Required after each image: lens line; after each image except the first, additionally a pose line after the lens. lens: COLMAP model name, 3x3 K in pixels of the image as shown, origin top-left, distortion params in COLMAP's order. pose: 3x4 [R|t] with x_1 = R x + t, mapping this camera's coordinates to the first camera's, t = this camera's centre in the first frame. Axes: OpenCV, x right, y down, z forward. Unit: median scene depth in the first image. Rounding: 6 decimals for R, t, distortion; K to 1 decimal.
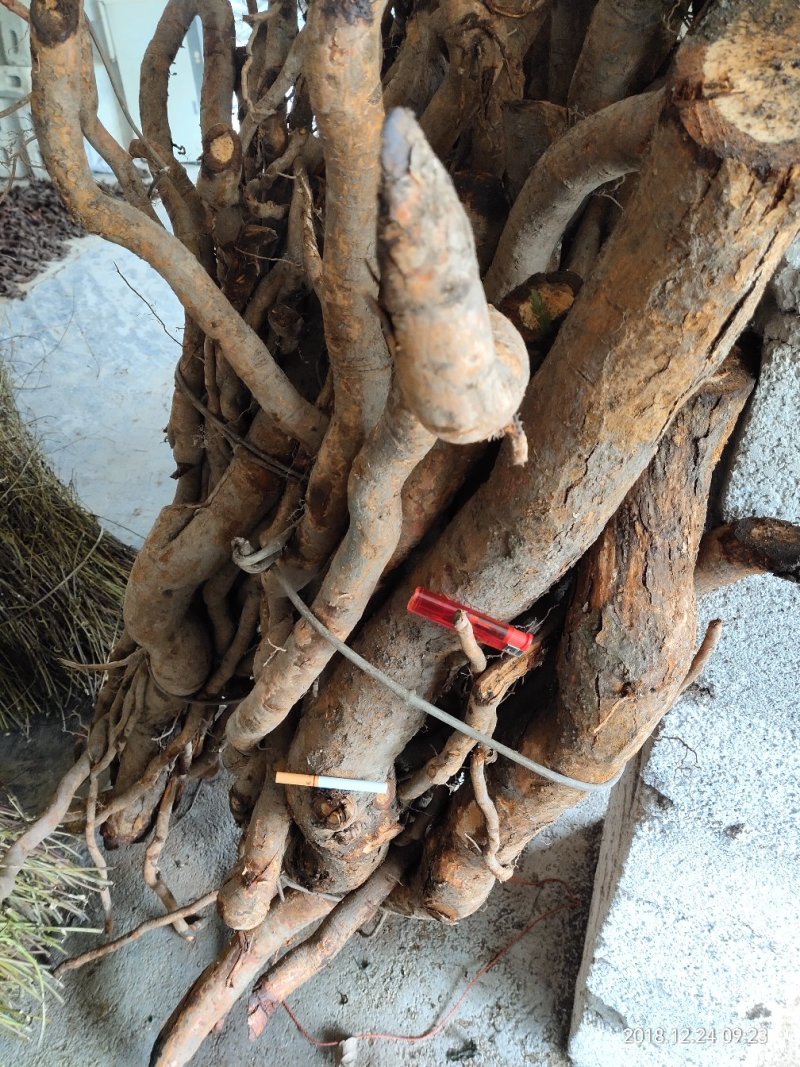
lens RADIAL K [[823.0, 0, 386.2], [0, 823.0, 537.6], [0, 0, 1]] dist [-0.010784, 0.052932]
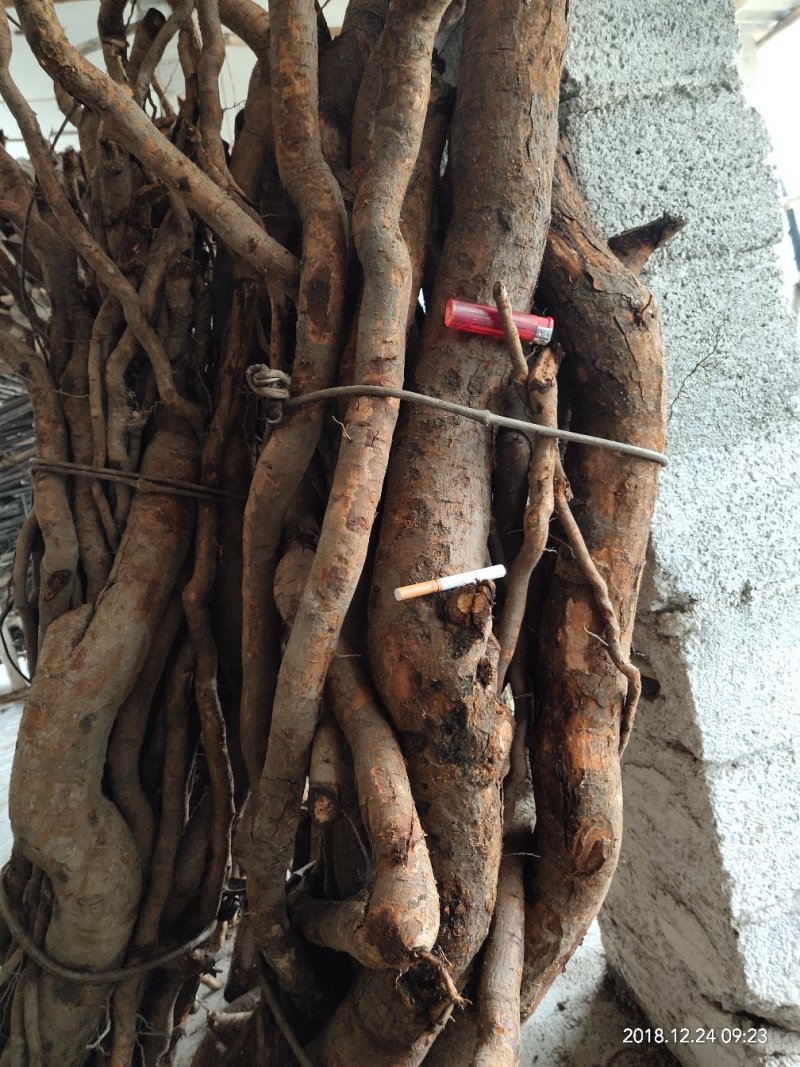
lens RADIAL K [[823.0, 0, 386.2], [0, 823.0, 537.6], [0, 0, 1]] dist [-0.010784, 0.052932]
pose [[0.817202, -0.258001, 0.515380, -0.558406], [0.508651, 0.743344, -0.434412, 0.603139], [-0.271025, 0.617151, 0.738695, 0.338424]]
